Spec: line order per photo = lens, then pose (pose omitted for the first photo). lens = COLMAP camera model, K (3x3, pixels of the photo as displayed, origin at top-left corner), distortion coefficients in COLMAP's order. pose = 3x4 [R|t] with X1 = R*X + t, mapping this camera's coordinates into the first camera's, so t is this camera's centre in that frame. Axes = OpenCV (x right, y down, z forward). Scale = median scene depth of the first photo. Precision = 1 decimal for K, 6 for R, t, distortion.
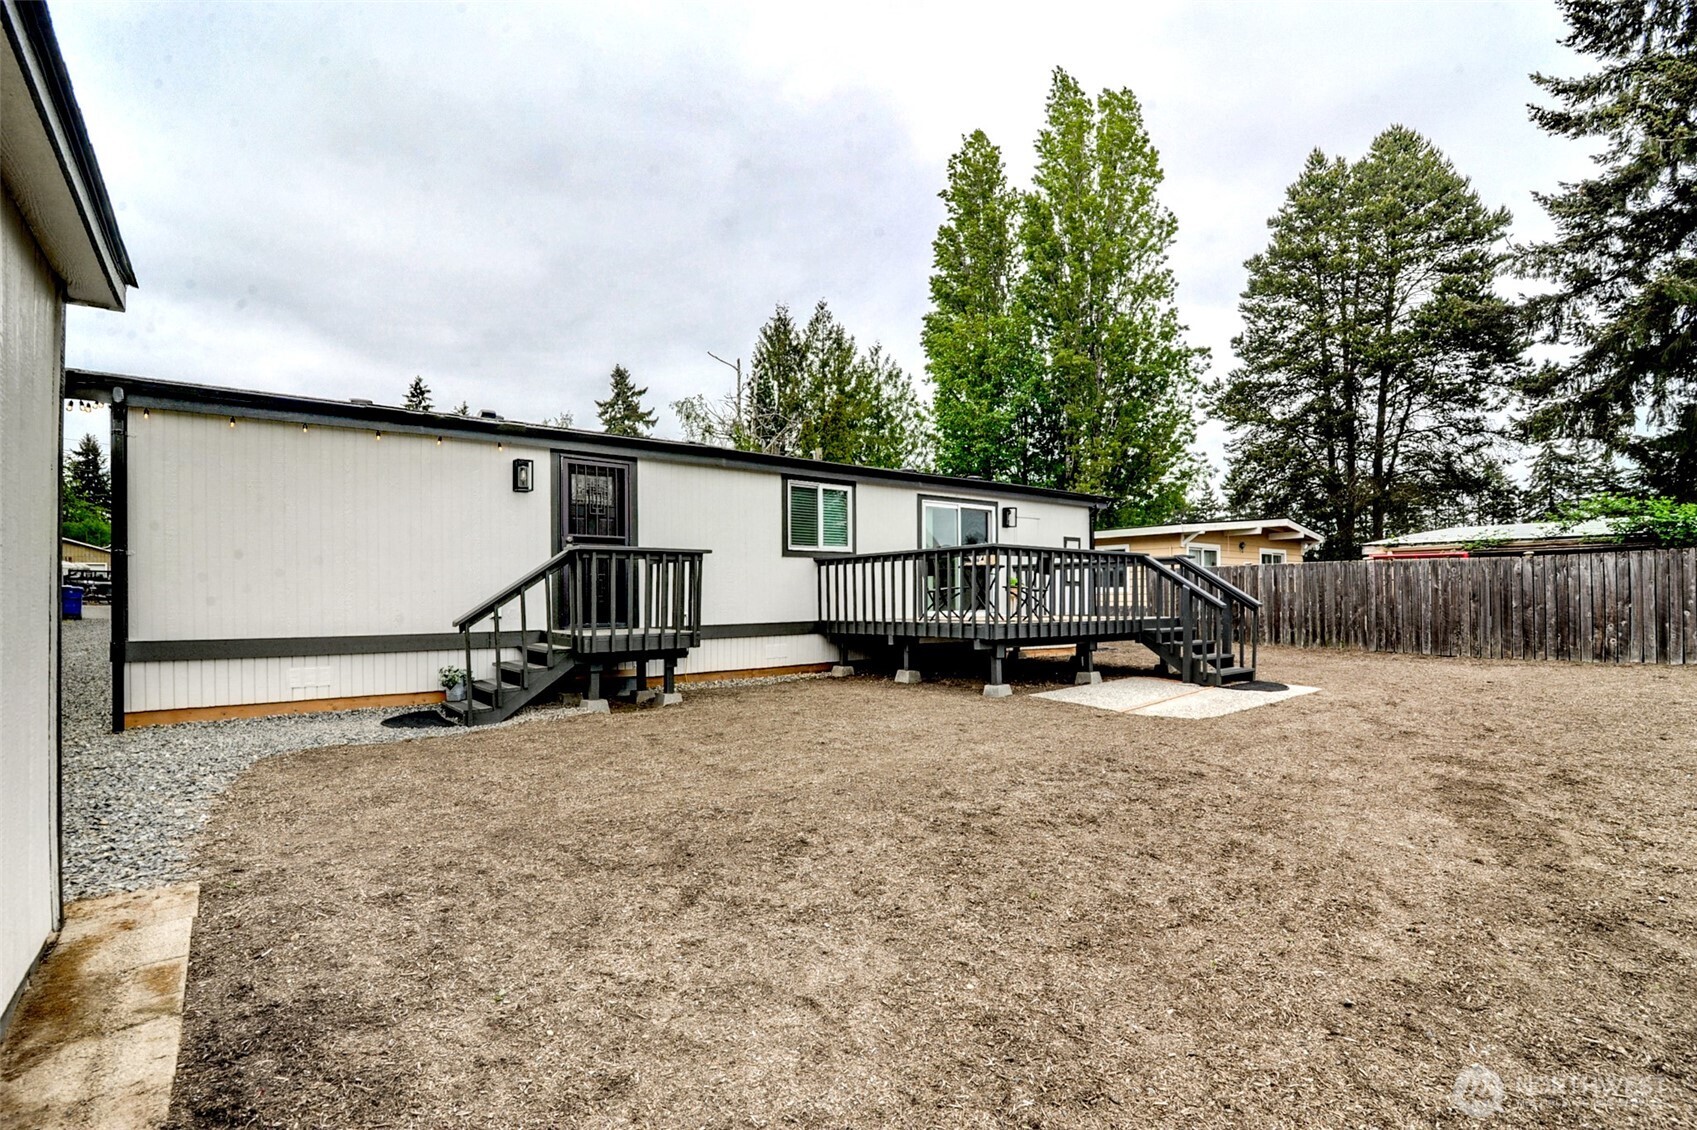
lens RADIAL K [[781.0, 0, 829.9], [0, 781.0, 629.4], [0, 0, 1]] dist [-0.027721, -0.001441]
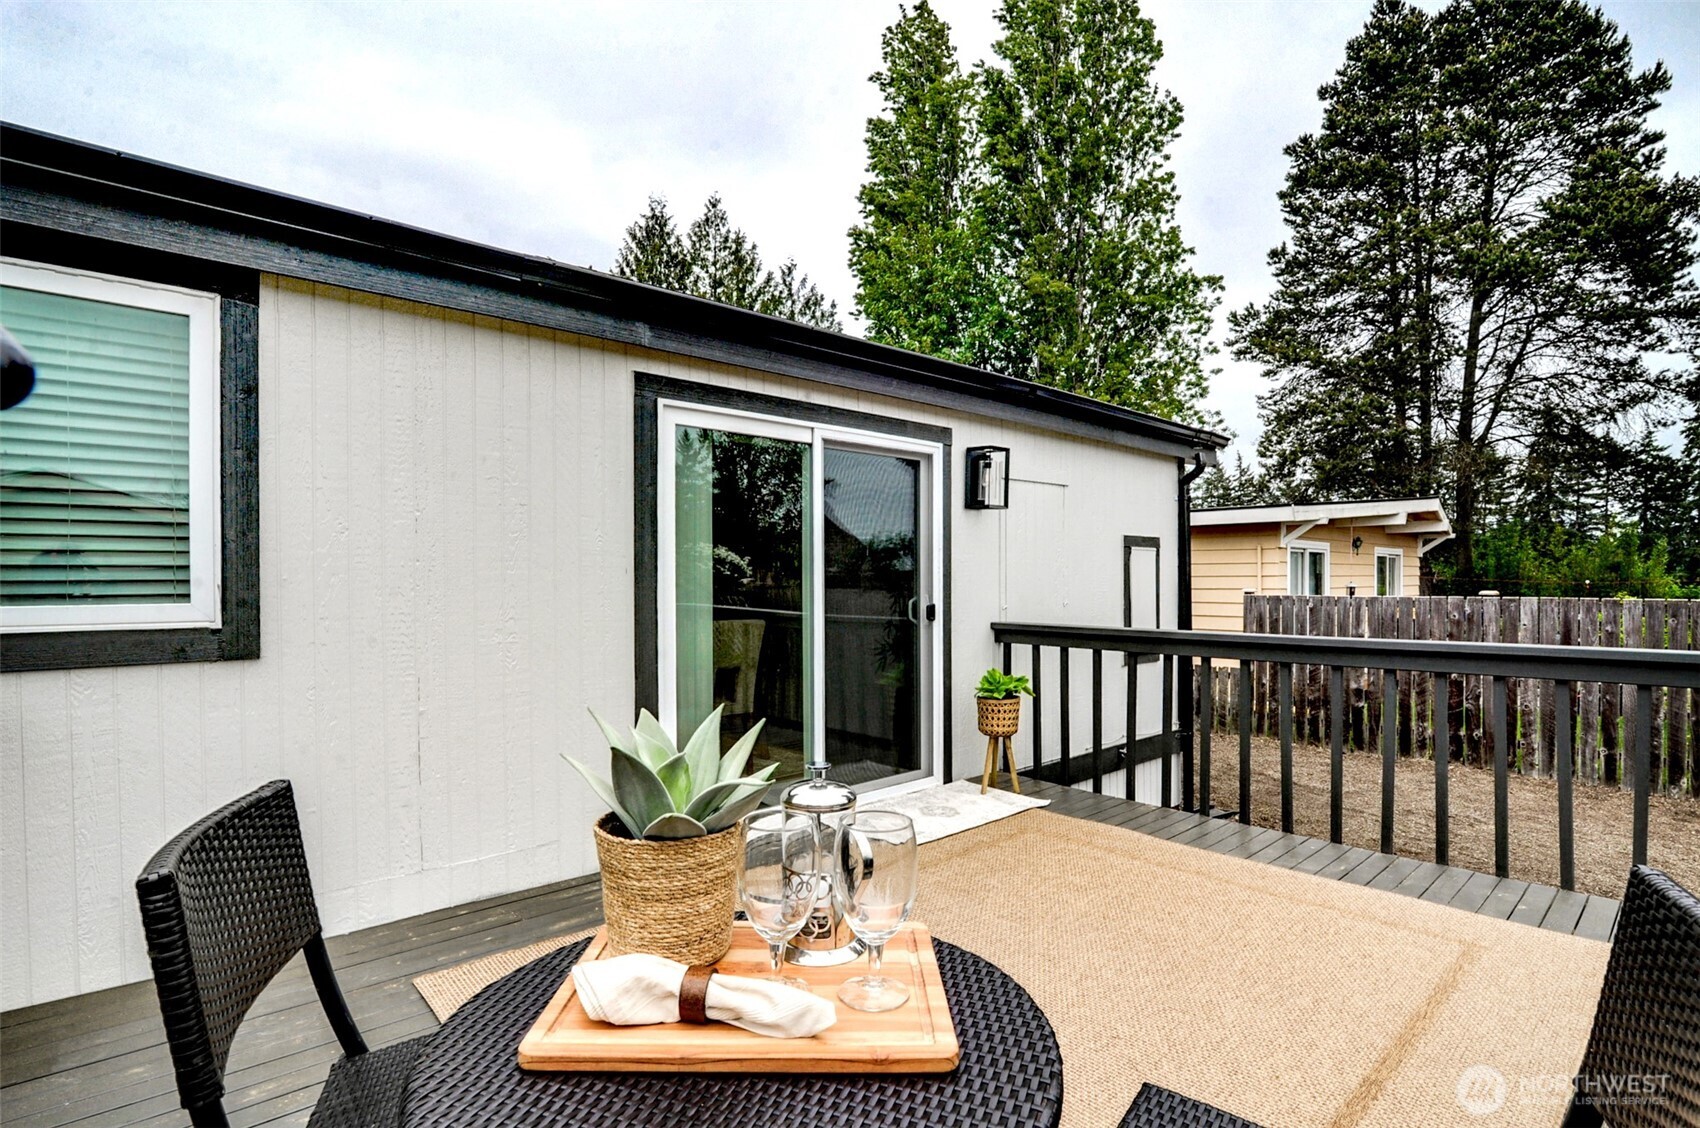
lens RADIAL K [[782.3, 0, 838.7], [0, 782.3, 551.8], [0, 0, 1]] dist [-0.027721, -0.001441]
pose [[0.997373, 0.012112, 0.071418, 0.061071], [-0.007278, 0.997688, -0.067565, -0.037999], [-0.072071, 0.066868, 0.995155, 0.284865]]
